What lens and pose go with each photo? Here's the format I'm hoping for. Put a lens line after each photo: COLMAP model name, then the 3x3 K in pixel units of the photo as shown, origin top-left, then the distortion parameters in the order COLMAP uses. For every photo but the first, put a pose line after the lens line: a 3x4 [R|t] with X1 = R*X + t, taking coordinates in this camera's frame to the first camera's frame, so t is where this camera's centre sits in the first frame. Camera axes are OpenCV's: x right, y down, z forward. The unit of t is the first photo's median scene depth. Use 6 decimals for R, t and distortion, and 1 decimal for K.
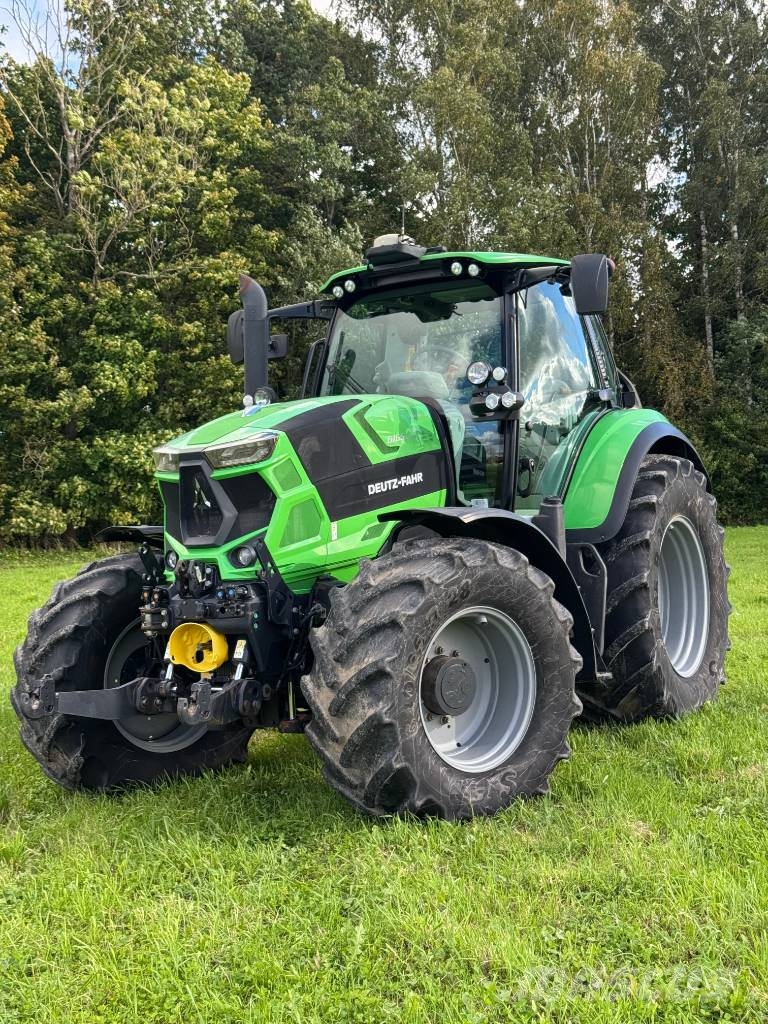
lens RADIAL K [[1466.9, 0, 384.0], [0, 1466.9, 512.0], [0, 0, 1]] dist [0.010928, -0.132728]
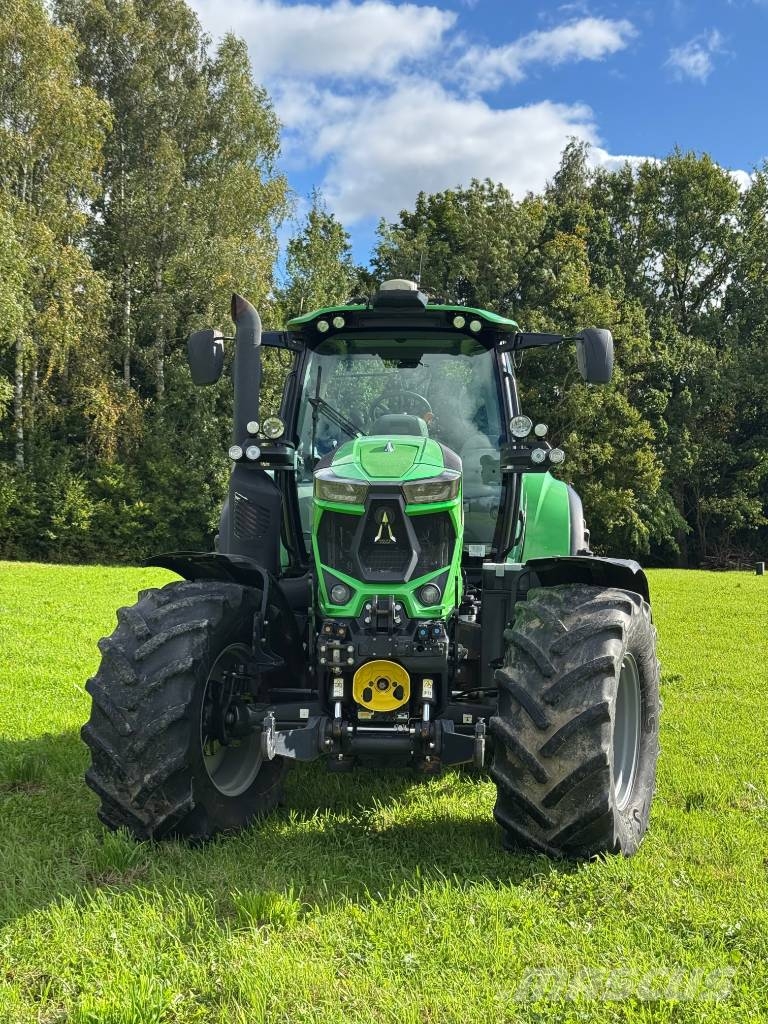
lens RADIAL K [[1450.3, 0, 395.1], [0, 1450.3, 497.4], [0, 0, 1]] dist [0.082254, -0.035196]
pose [[0.880960, 0.079919, 0.466392, -0.563076], [-0.064007, 0.996702, -0.049888, 0.014771], [-0.468841, 0.014097, 0.883170, 0.140518]]
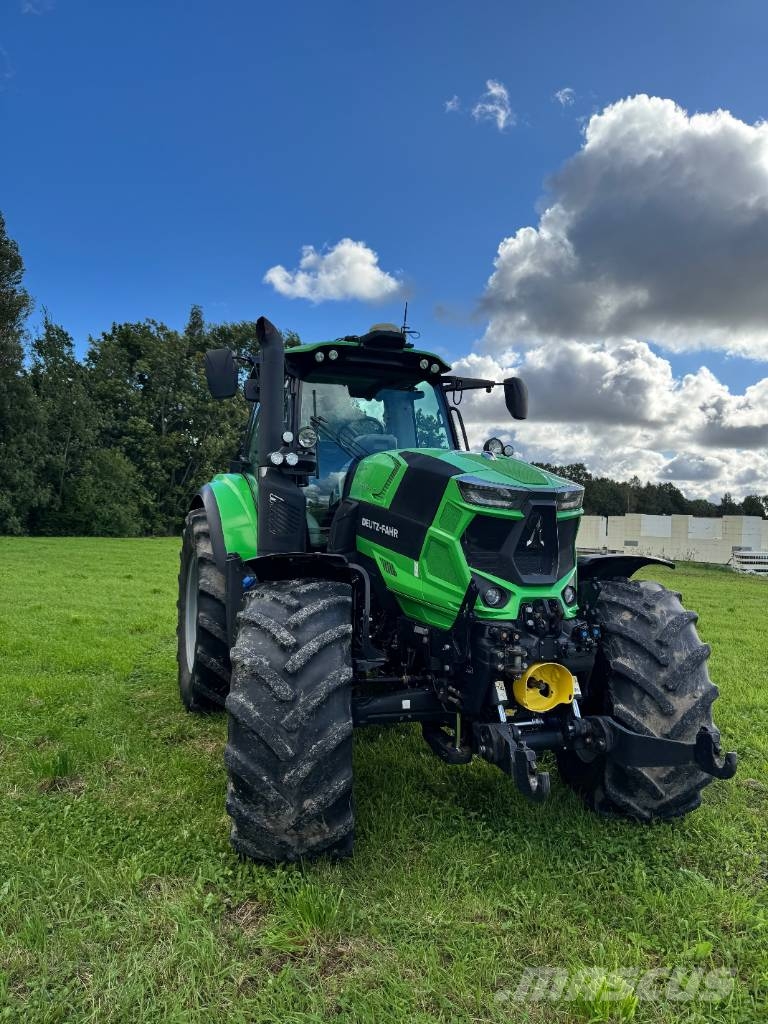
lens RADIAL K [[719.4, 0, 388.0], [0, 719.4, 511.9], [0, 0, 1]] dist [0.133680, -0.242115]
pose [[0.619638, 0.081040, 0.780693, -0.574504], [-0.058476, 0.996658, -0.057046, 0.007777], [-0.782706, -0.010304, 0.622306, 0.755794]]
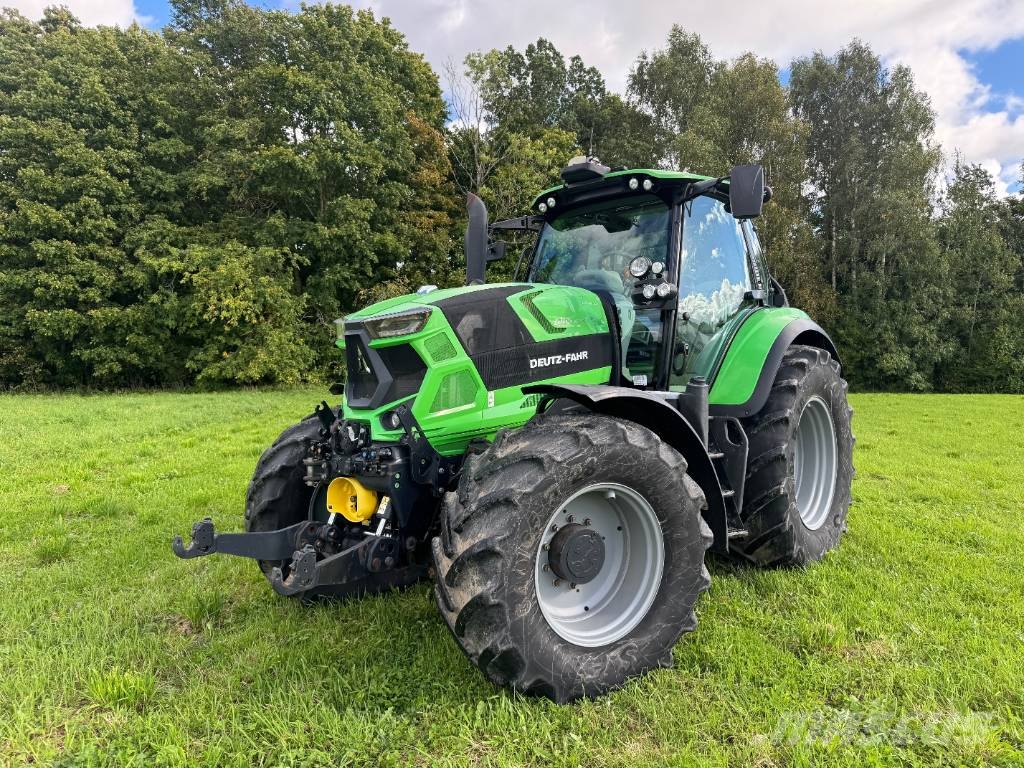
lens RADIAL K [[719.4, 0, 512.4], [0, 719.4, 387.9], [0, 0, 1]] dist [0.133680, -0.242115]
pose [[0.981489, 0.052696, -0.184129, 0.086393], [-0.048121, 0.998414, 0.029231, -0.013055], [0.185377, -0.019830, 0.982467, 0.475569]]
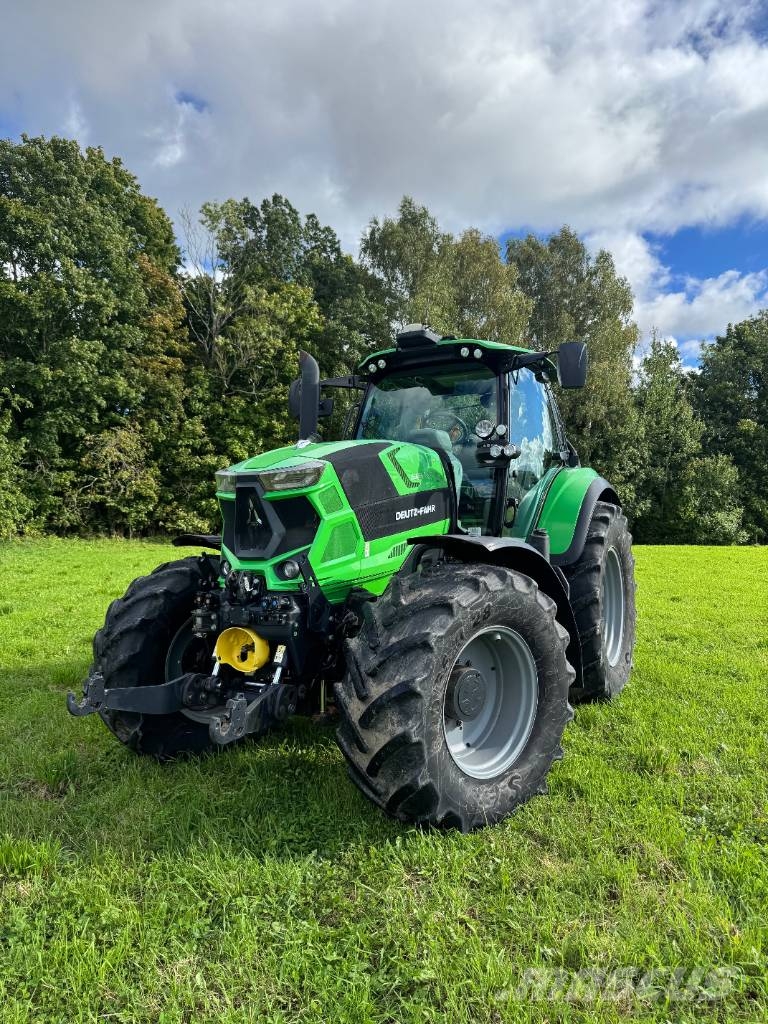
lens RADIAL K [[719.4, 0, 388.0], [0, 719.4, 511.9], [0, 0, 1]] dist [0.133680, -0.242115]
pose [[0.998252, 0.053228, 0.025684, -0.035063], [-0.052719, 0.998407, -0.020102, -0.006798], [-0.026713, 0.018713, 0.999468, 0.432528]]
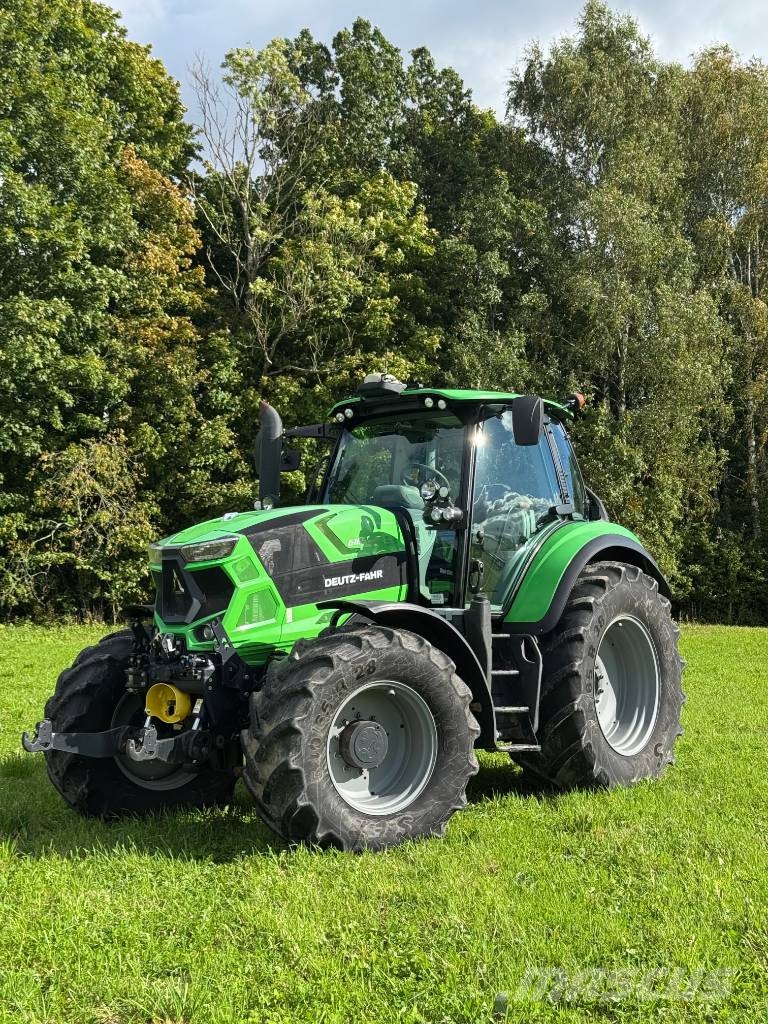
lens RADIAL K [[1450.3, 0, 395.1], [0, 1450.3, 497.4], [0, 0, 1]] dist [0.082254, -0.035196]
pose [[0.990918, 0.030755, -0.130901, 0.221601], [-0.039471, 0.997136, -0.064520, -0.011412], [0.128541, 0.069101, 0.989294, -0.225919]]
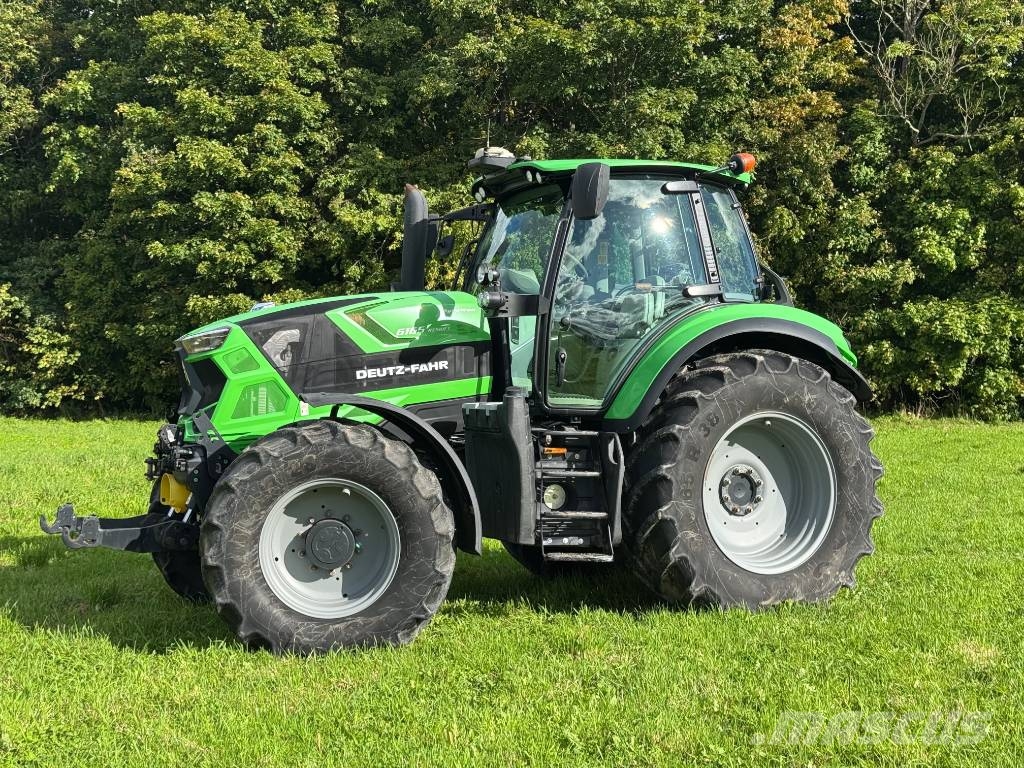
lens RADIAL K [[1450.3, 0, 512.0], [0, 1450.3, 384.0], [0, 0, 1]] dist [0.082254, -0.035196]
pose [[0.825321, 0.044579, -0.562902, 0.807844], [-0.038328, 0.999002, 0.022919, -0.042449], [0.563362, 0.002660, 0.826206, 0.110819]]
